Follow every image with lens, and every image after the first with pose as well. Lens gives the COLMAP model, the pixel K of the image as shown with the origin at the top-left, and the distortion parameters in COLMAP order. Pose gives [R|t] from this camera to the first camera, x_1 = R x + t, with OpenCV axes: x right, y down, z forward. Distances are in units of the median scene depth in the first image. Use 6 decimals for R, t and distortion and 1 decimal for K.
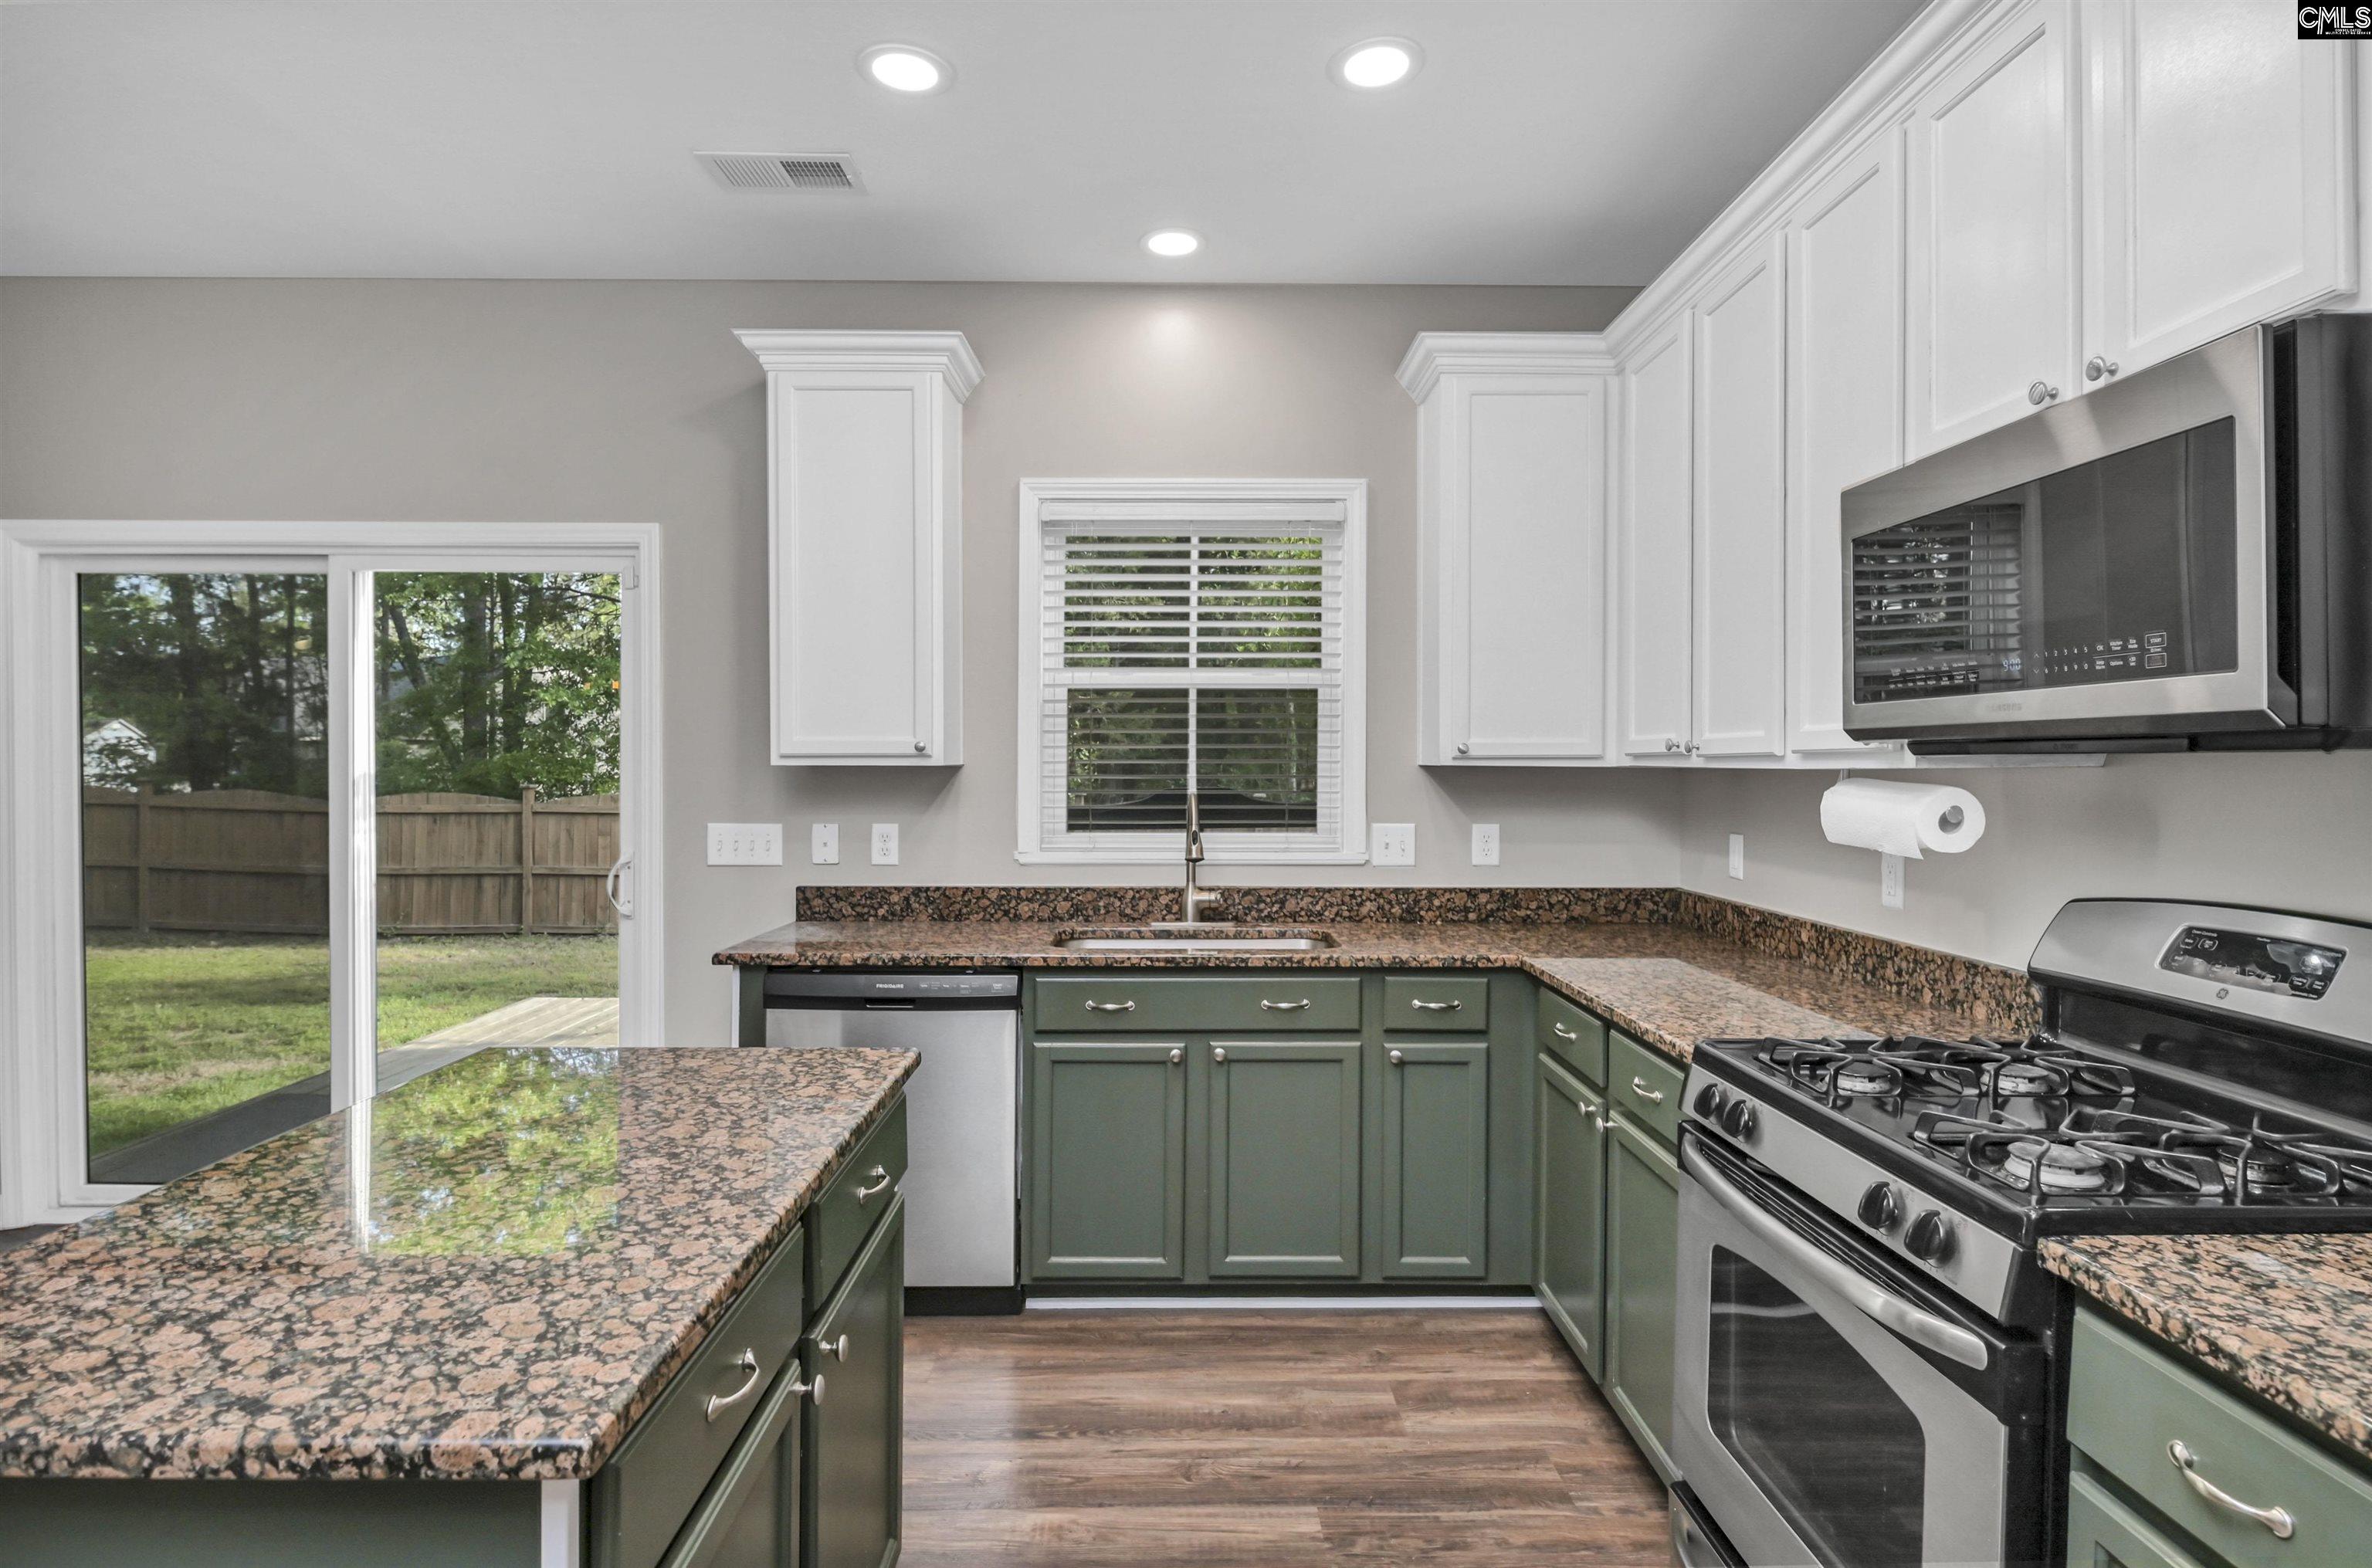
lens RADIAL K [[1235.8, 0, 1230.5], [0, 1235.8, 779.5], [0, 0, 1]] dist [0.001509, -0.007837]
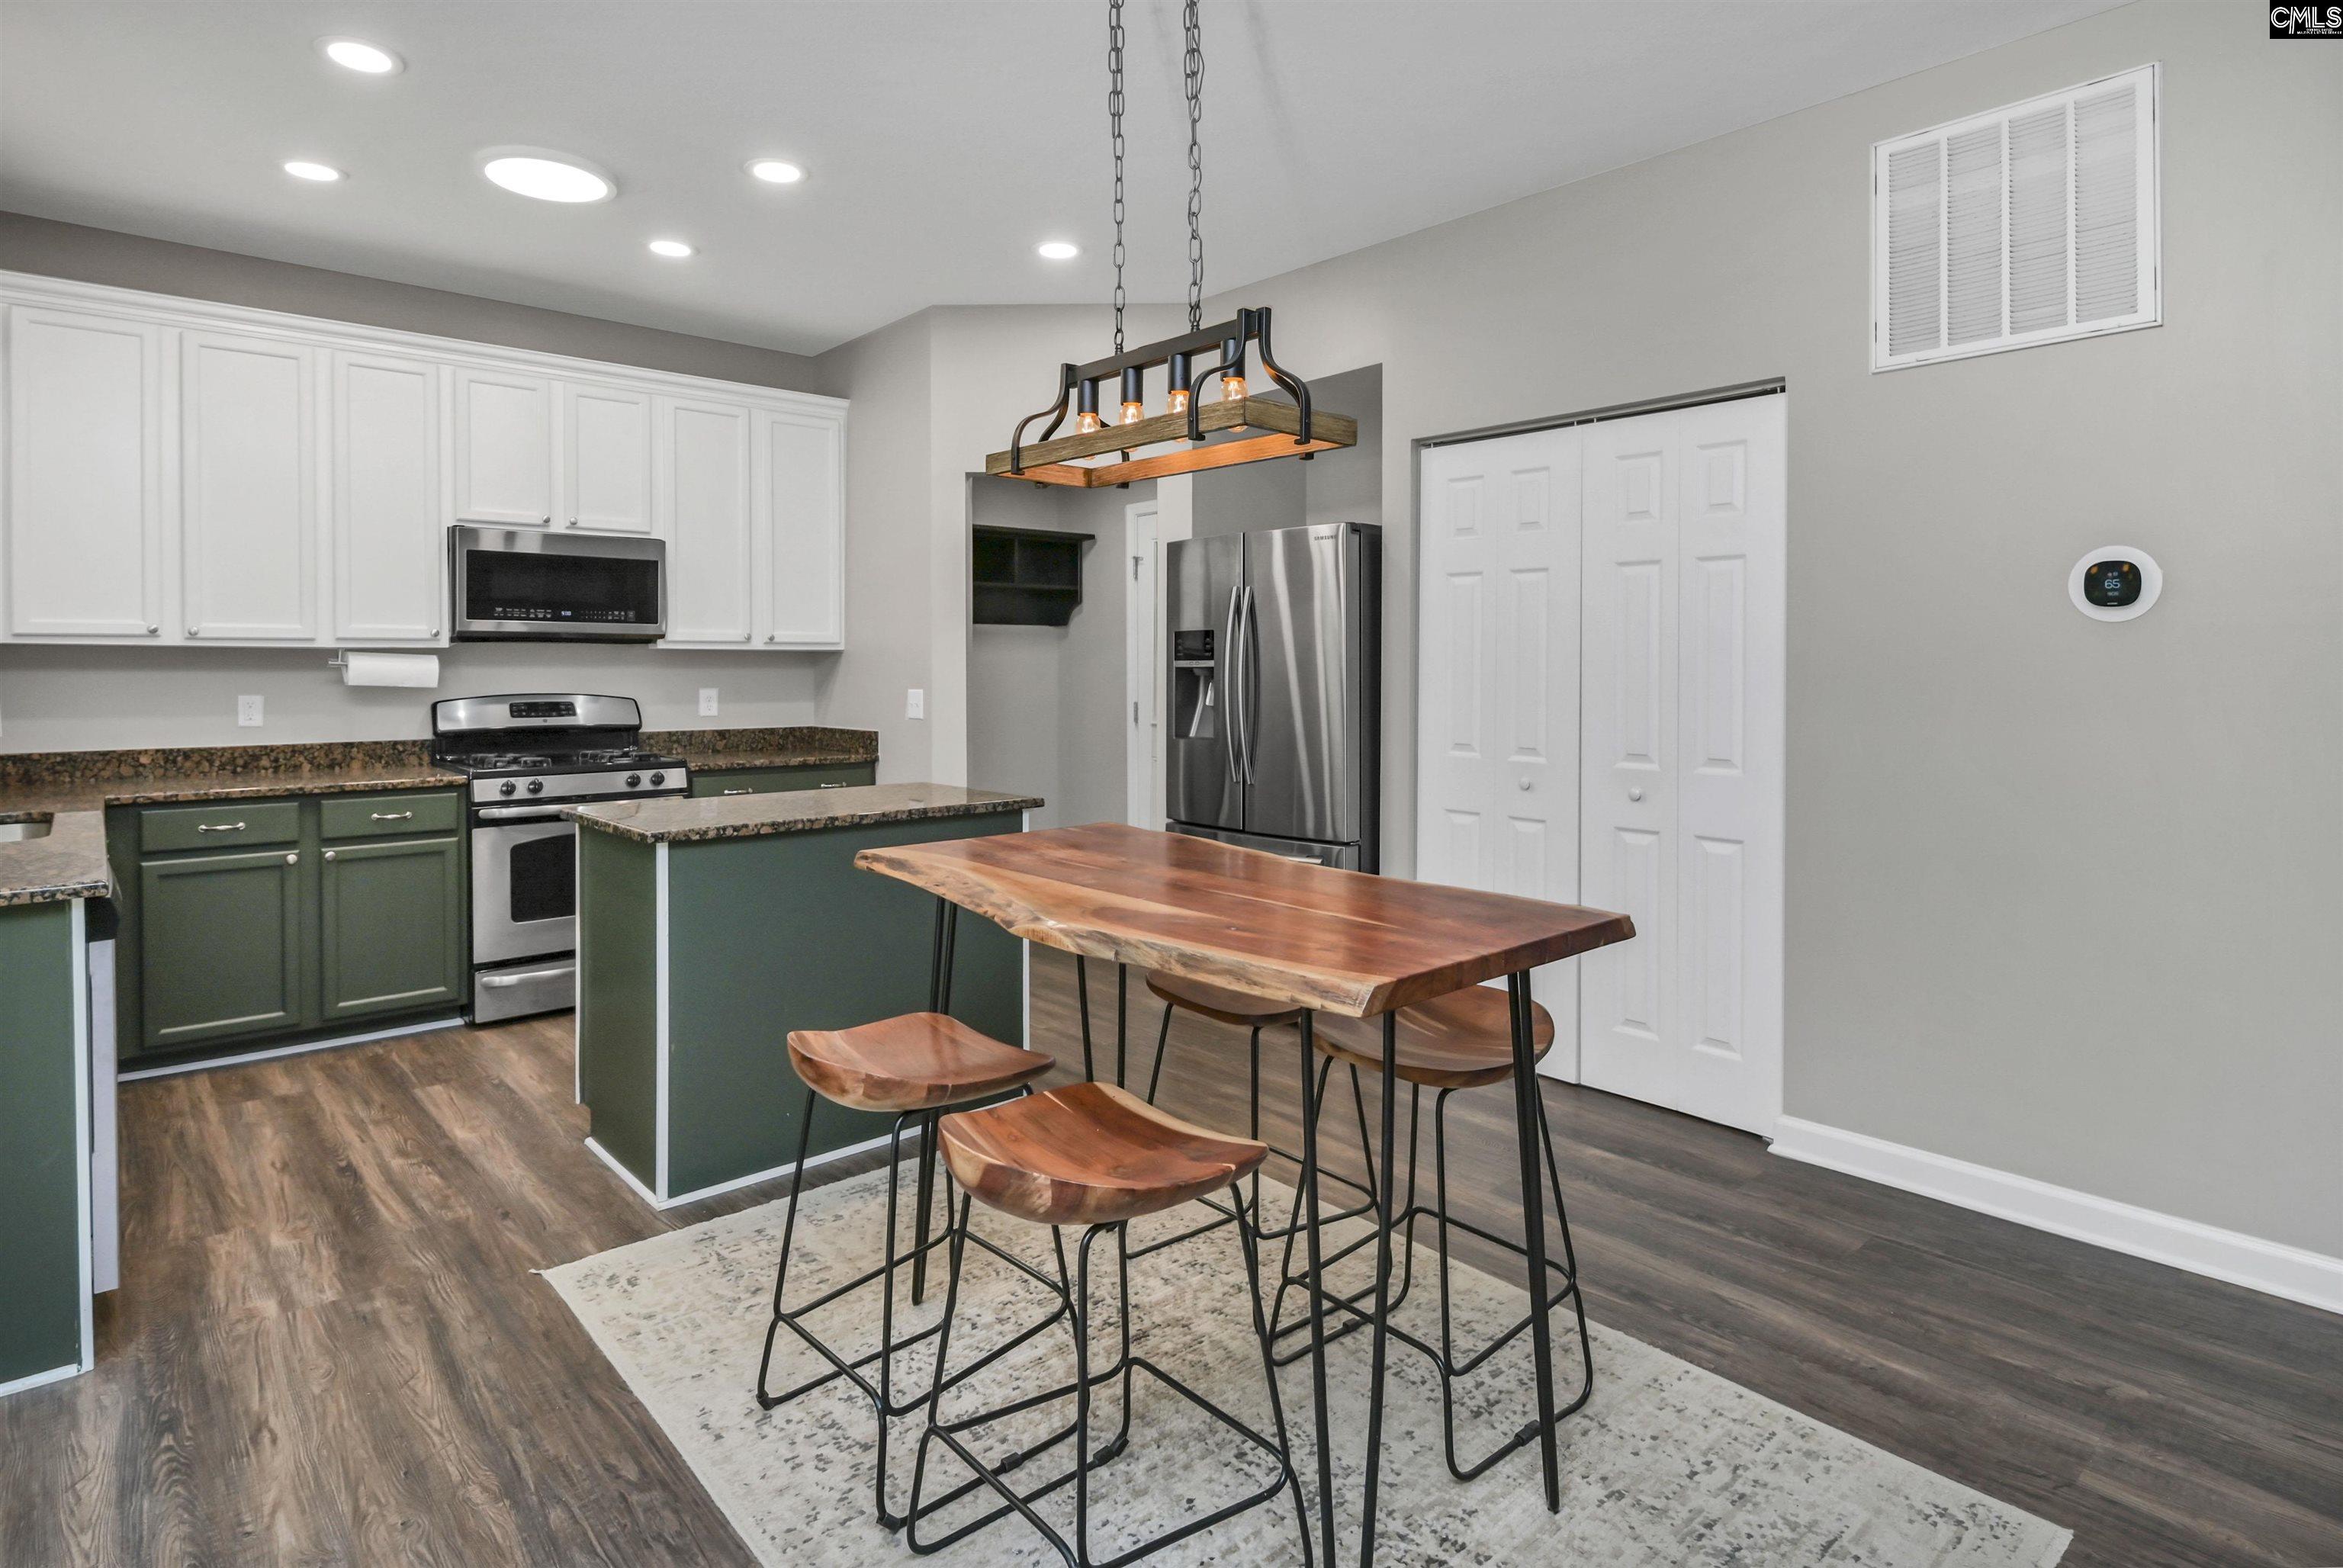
lens RADIAL K [[1227.2, 0, 1187.8], [0, 1227.2, 679.3], [0, 0, 1]] dist [0.005347, -0.006831]
pose [[-0.658870, -0.012863, 0.752147, -1.211445], [0.006517, 0.999719, 0.022805, 0.004174], [-0.752228, 0.019927, -0.658601, 0.850850]]
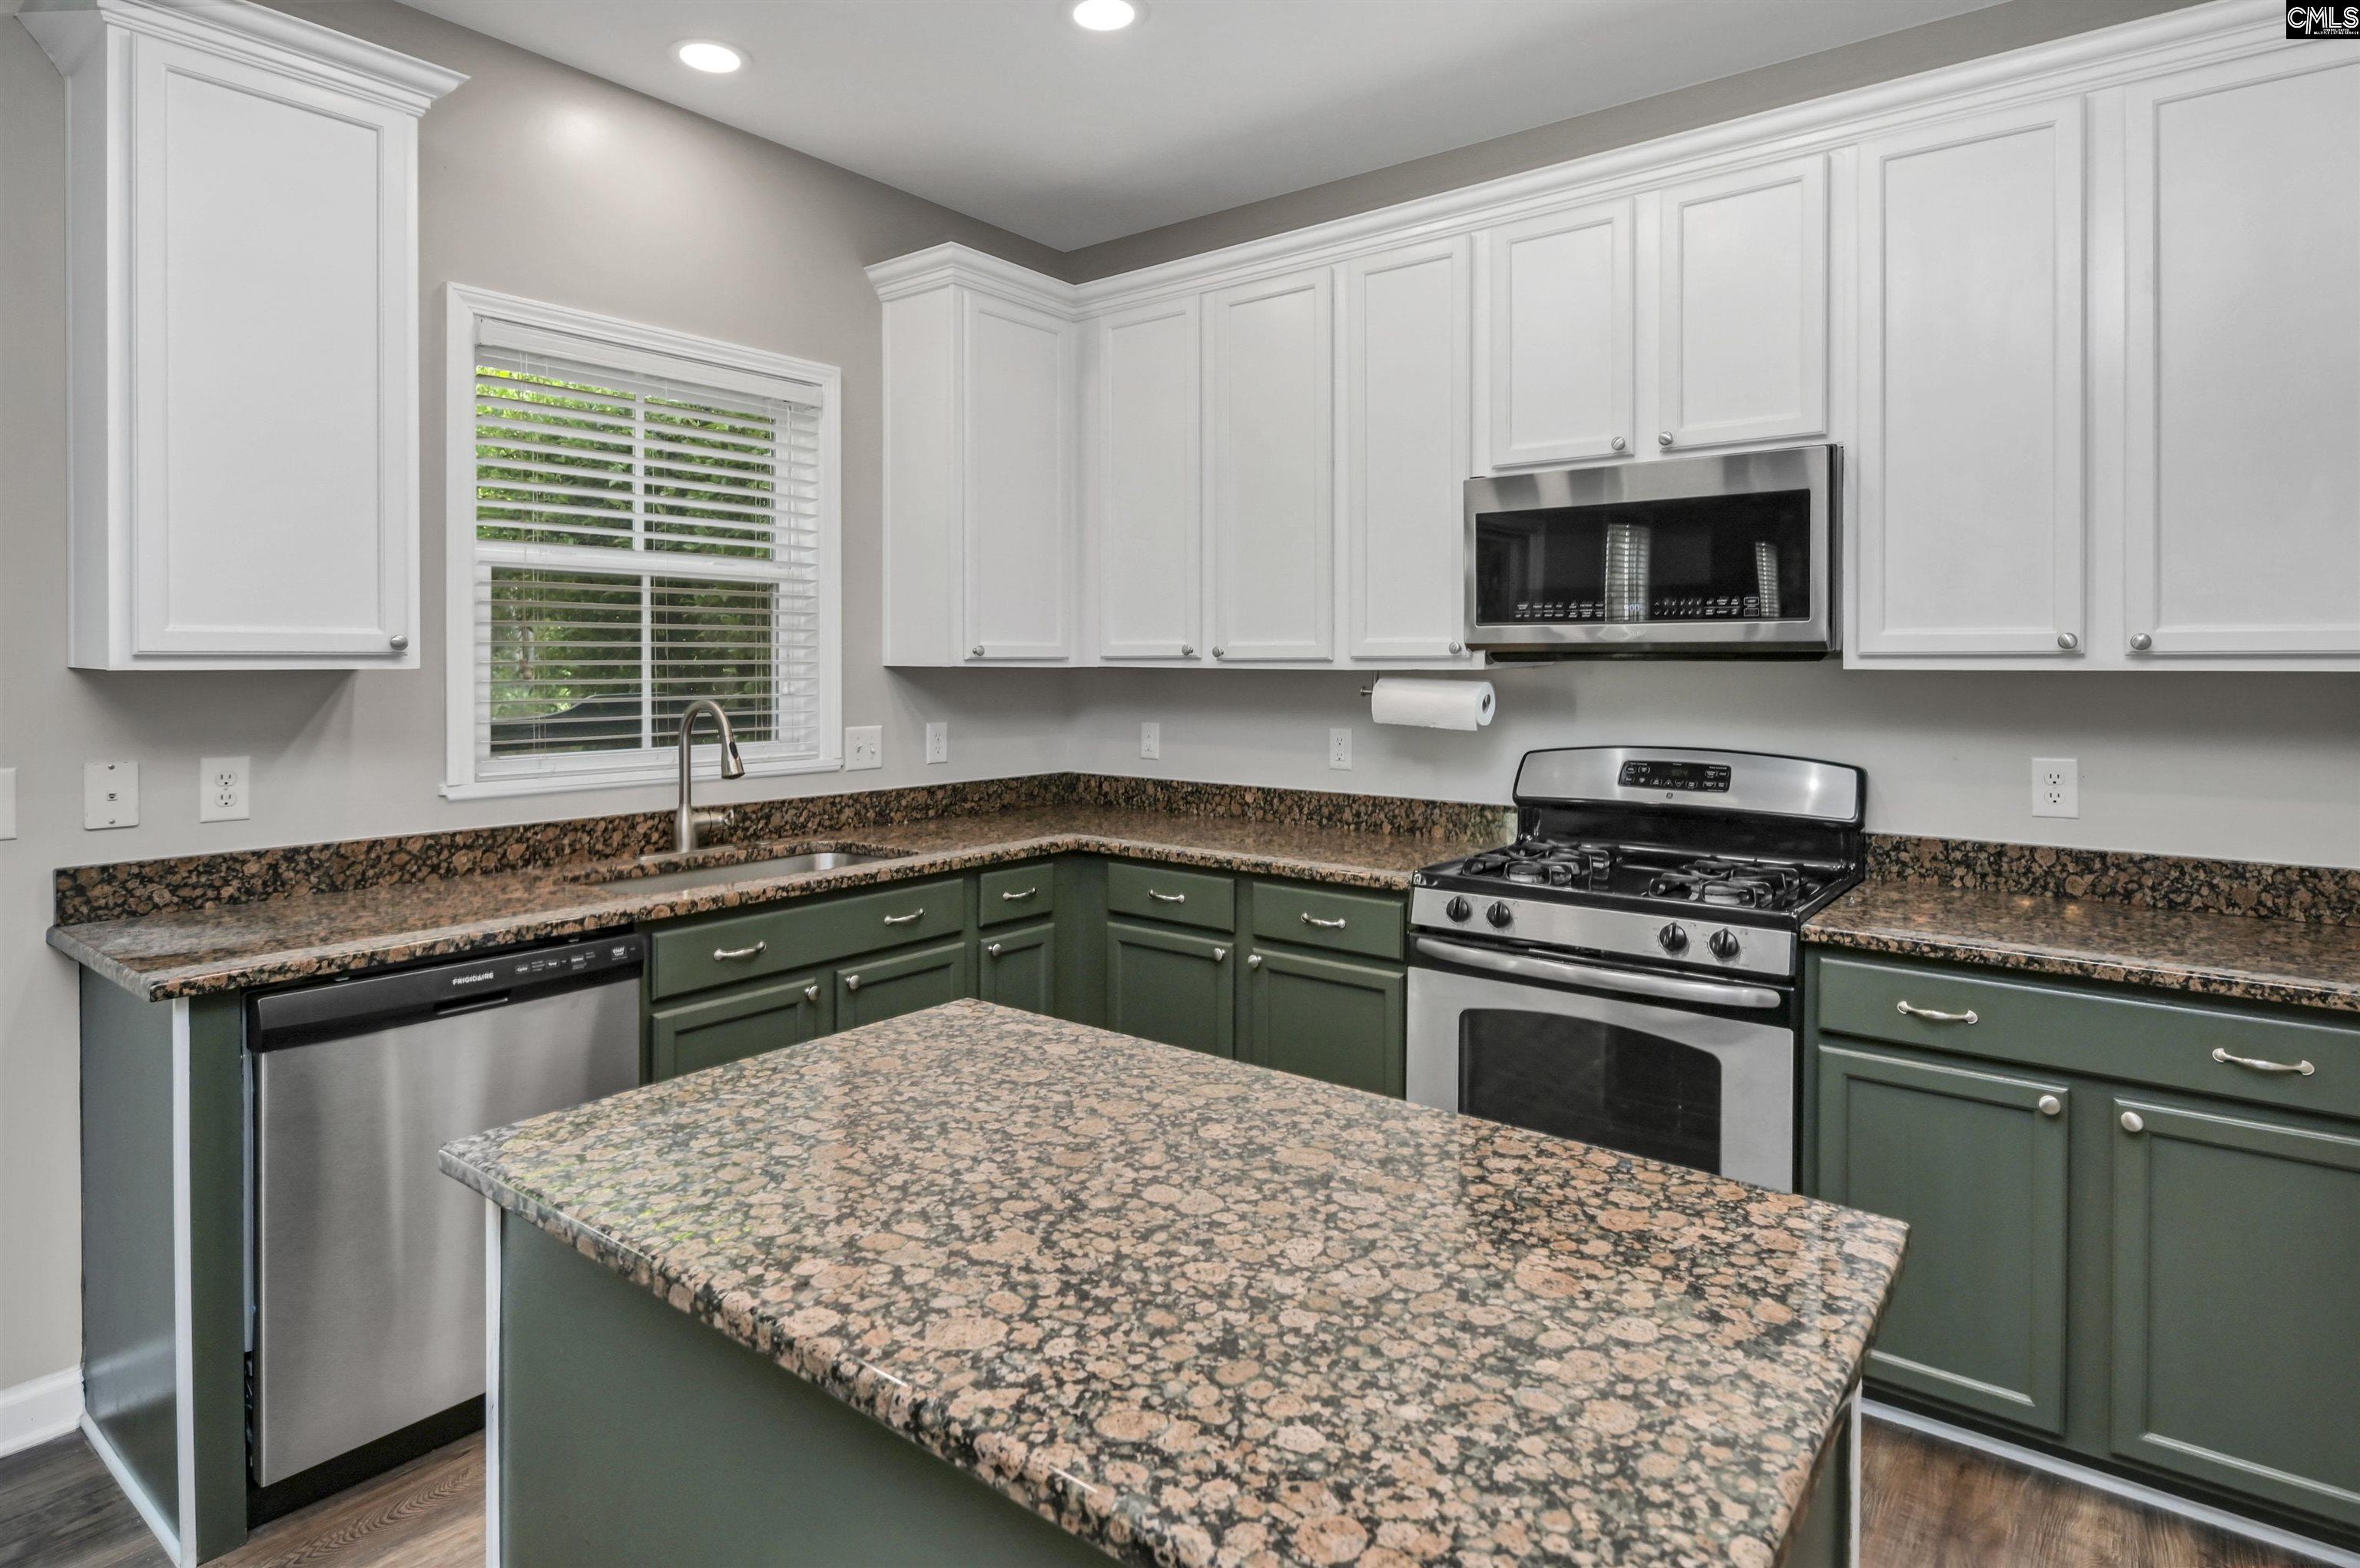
lens RADIAL K [[1236.1, 0, 1196.4], [0, 1236.1, 678.5], [0, 0, 1]] dist [0.005347, -0.006831]
pose [[0.629836, -0.010743, 0.776654, -0.475186], [0.008078, 0.999941, 0.007280, -0.006763], [-0.776686, 0.001689, 0.629885, 0.188899]]
